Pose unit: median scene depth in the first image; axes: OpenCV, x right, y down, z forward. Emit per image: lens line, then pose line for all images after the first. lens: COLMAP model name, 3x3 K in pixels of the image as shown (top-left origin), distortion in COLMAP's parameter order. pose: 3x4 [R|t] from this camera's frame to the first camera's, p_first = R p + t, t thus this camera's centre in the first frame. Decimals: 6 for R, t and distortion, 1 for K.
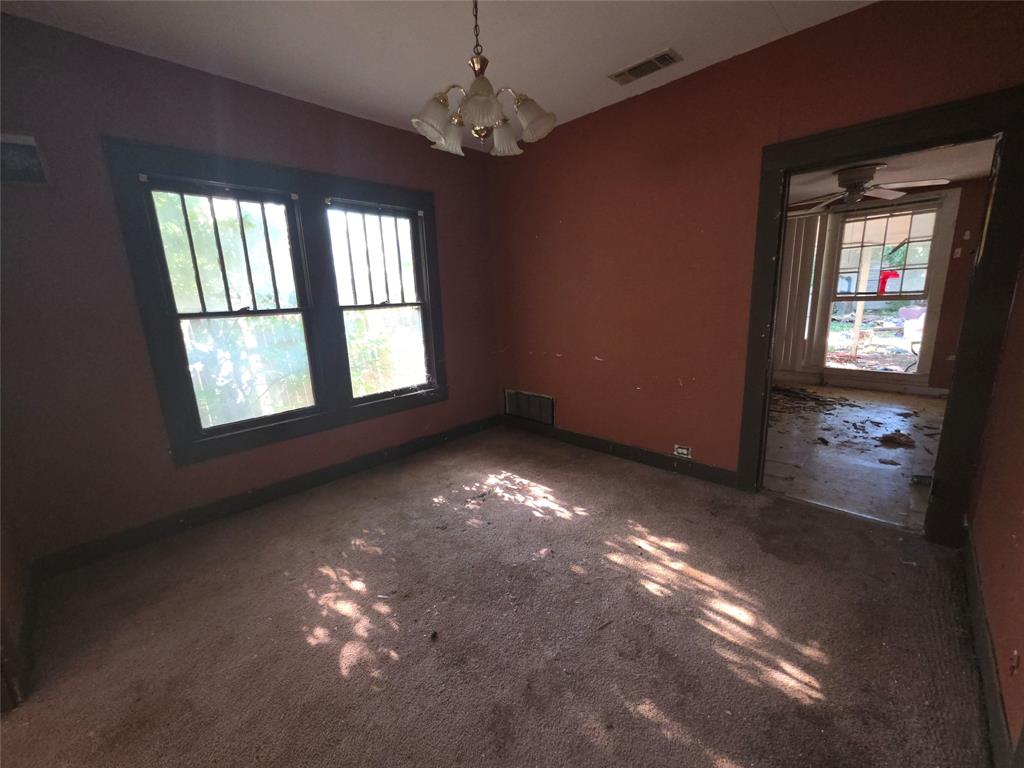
lens RADIAL K [[405.0, 0, 510.1], [0, 405.0, 386.8], [0, 0, 1]] dist [-0.007853, 0.000706]
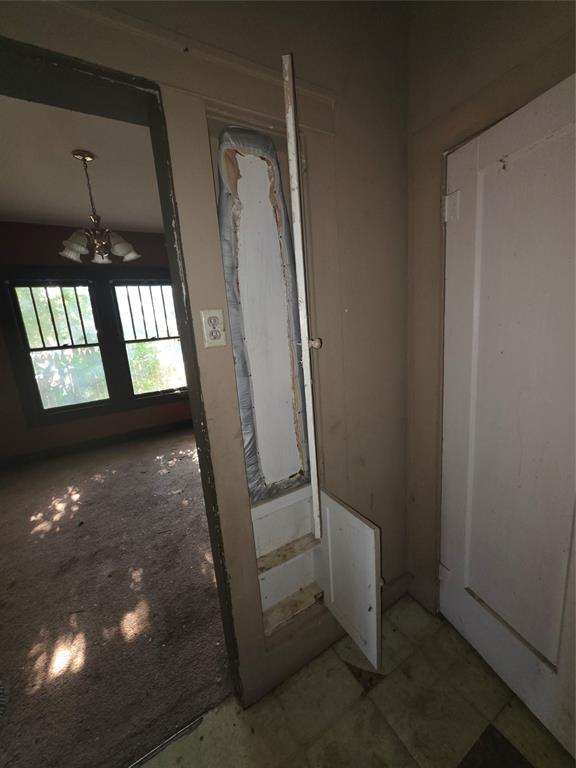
lens RADIAL K [[303.7, 0, 287.5], [0, 303.7, 382.1], [0, 0, 1]] dist [-0.007853, 0.000706]
pose [[0.966965, 0.011361, -0.254655, 0.521006], [-0.016628, 0.999690, -0.018539, -0.011231], [0.254365, 0.022161, 0.966854, -0.055610]]
